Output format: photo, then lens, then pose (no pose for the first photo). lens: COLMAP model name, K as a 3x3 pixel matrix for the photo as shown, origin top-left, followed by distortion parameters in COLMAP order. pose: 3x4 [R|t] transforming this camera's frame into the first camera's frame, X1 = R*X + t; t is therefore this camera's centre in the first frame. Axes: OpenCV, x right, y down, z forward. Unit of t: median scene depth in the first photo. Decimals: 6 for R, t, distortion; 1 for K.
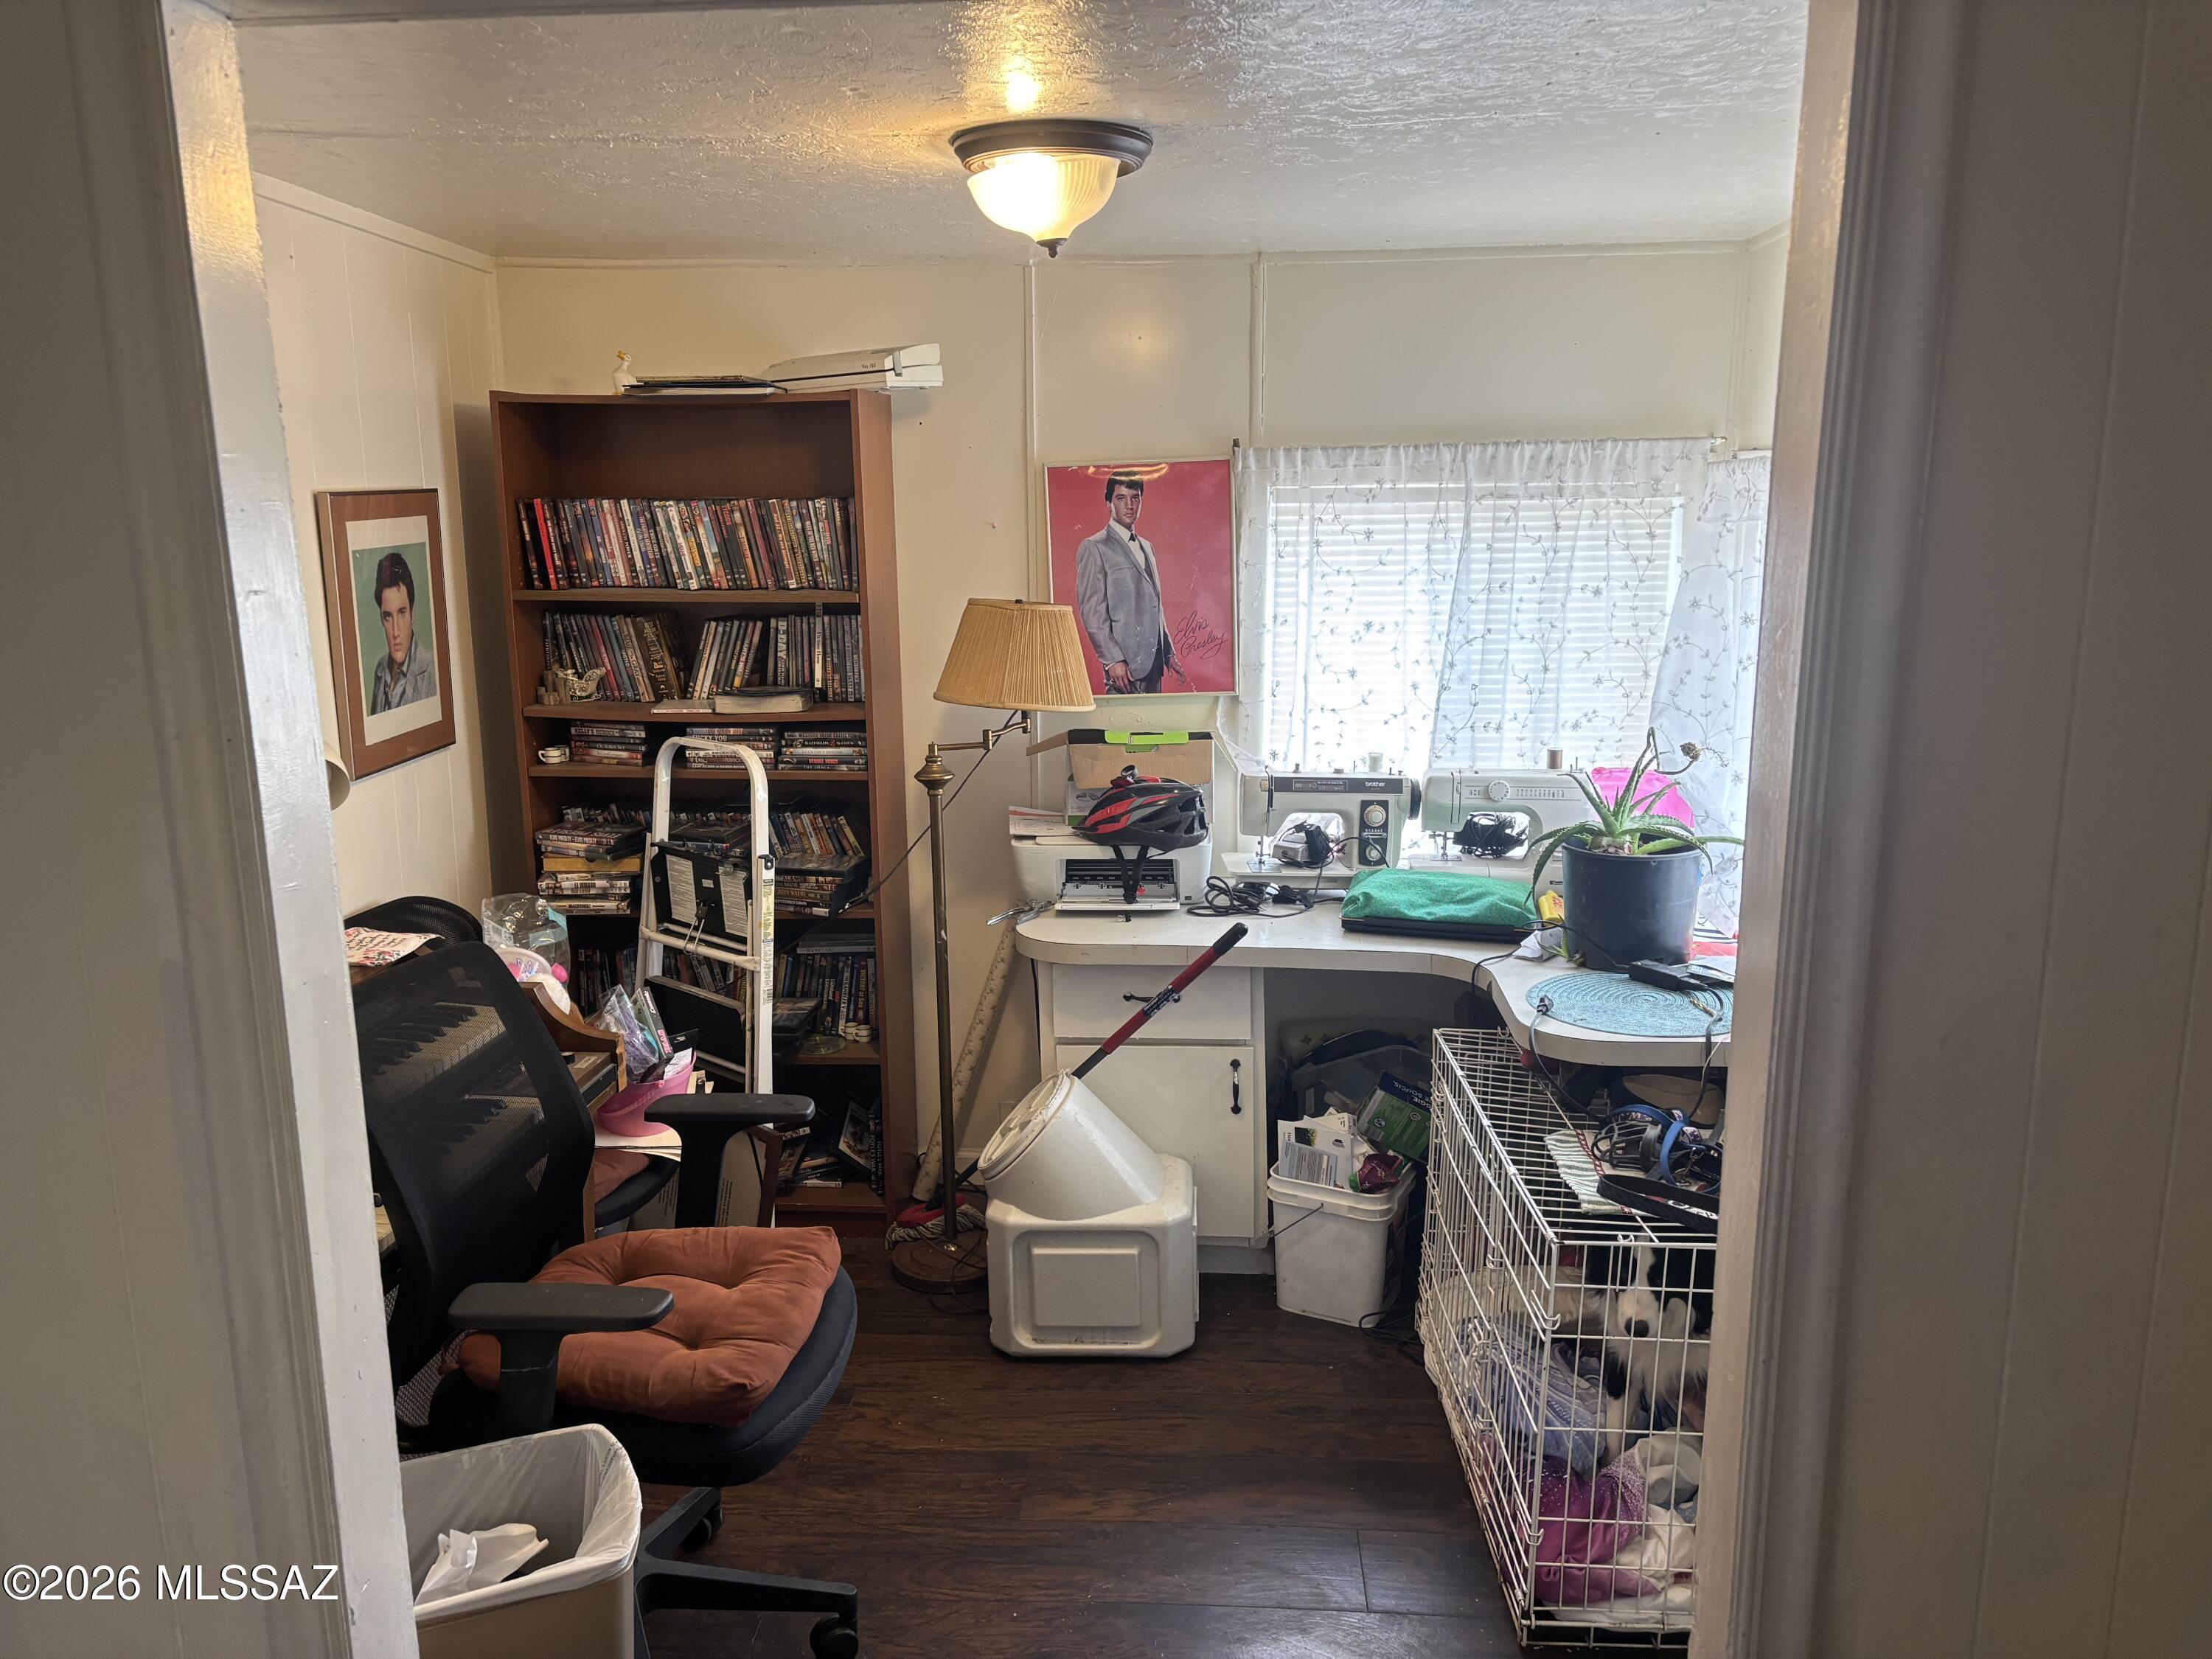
lens RADIAL K [[1650.9, 0, 1123.6], [0, 1650.9, 825.8], [0, 0, 1]] dist [0.058338, -0.051563]
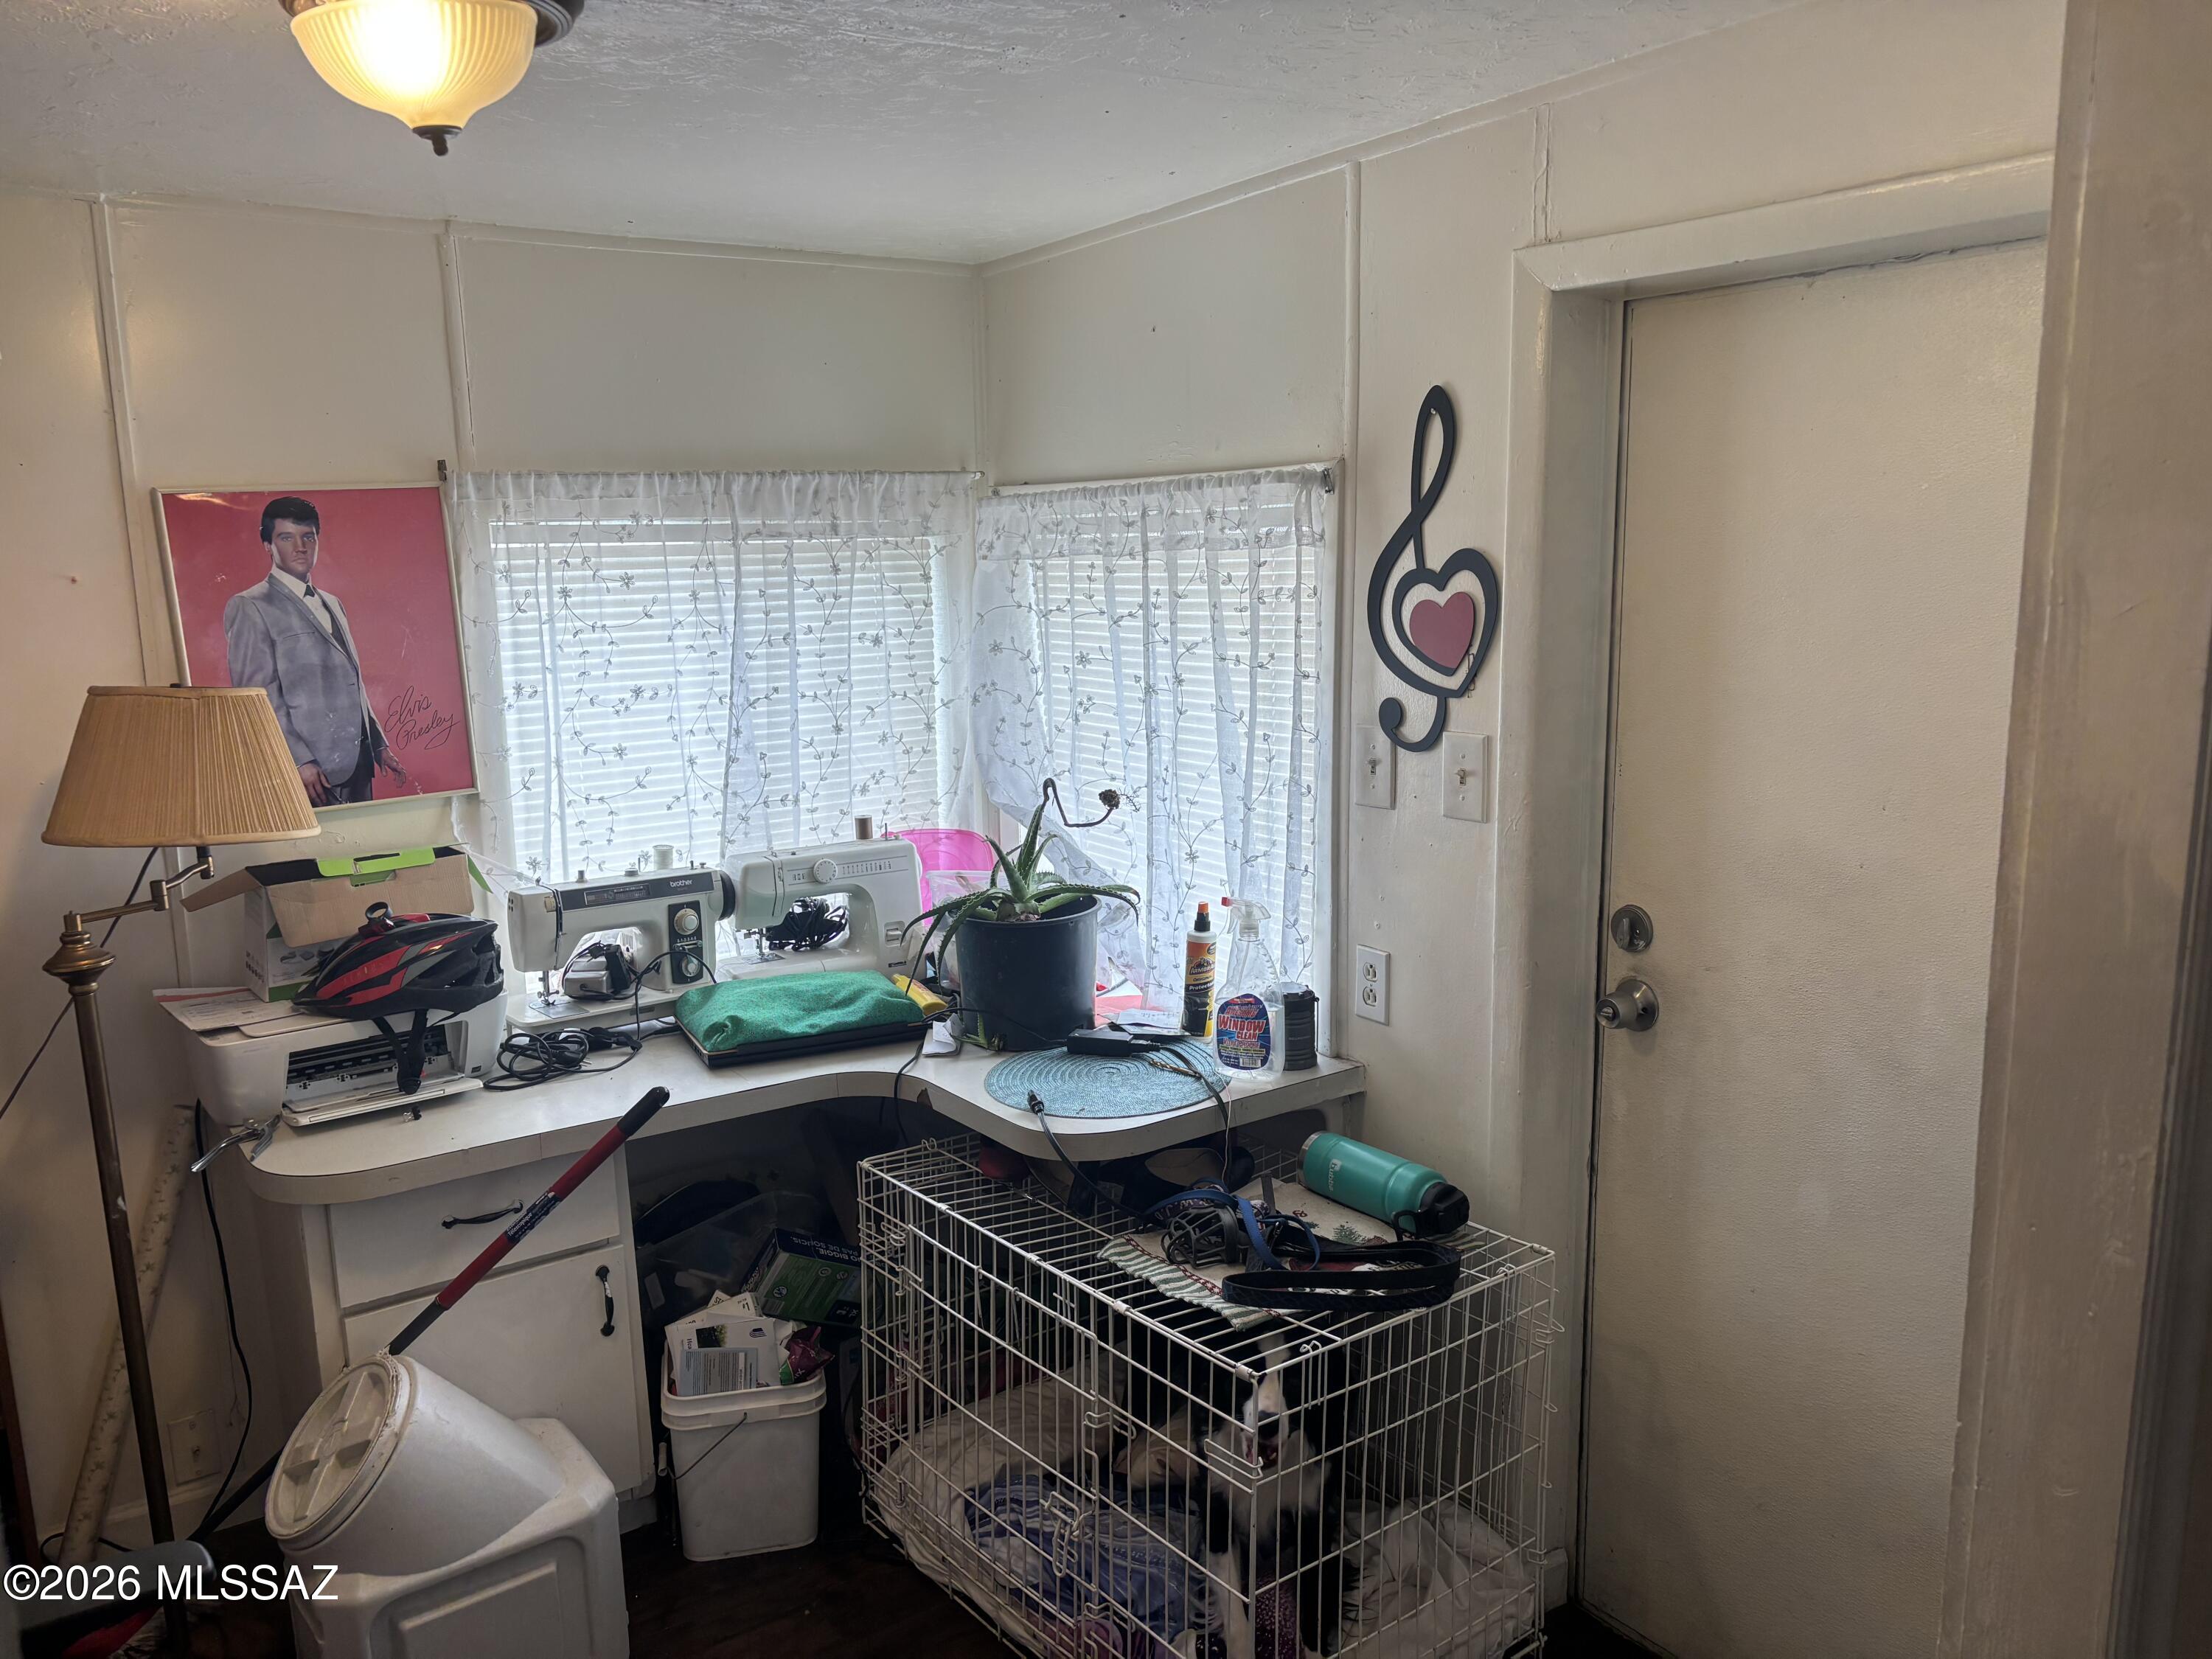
lens RADIAL K [[1650.9, 0, 1113.4], [0, 1650.9, 833.1], [0, 0, 1]] dist [0.058338, -0.051563]
pose [[0.775445, -0.117315, 0.620422, -0.191535], [0.139741, 0.990108, 0.012561, -0.030660], [-0.615758, 0.076958, 0.784168, 0.226736]]
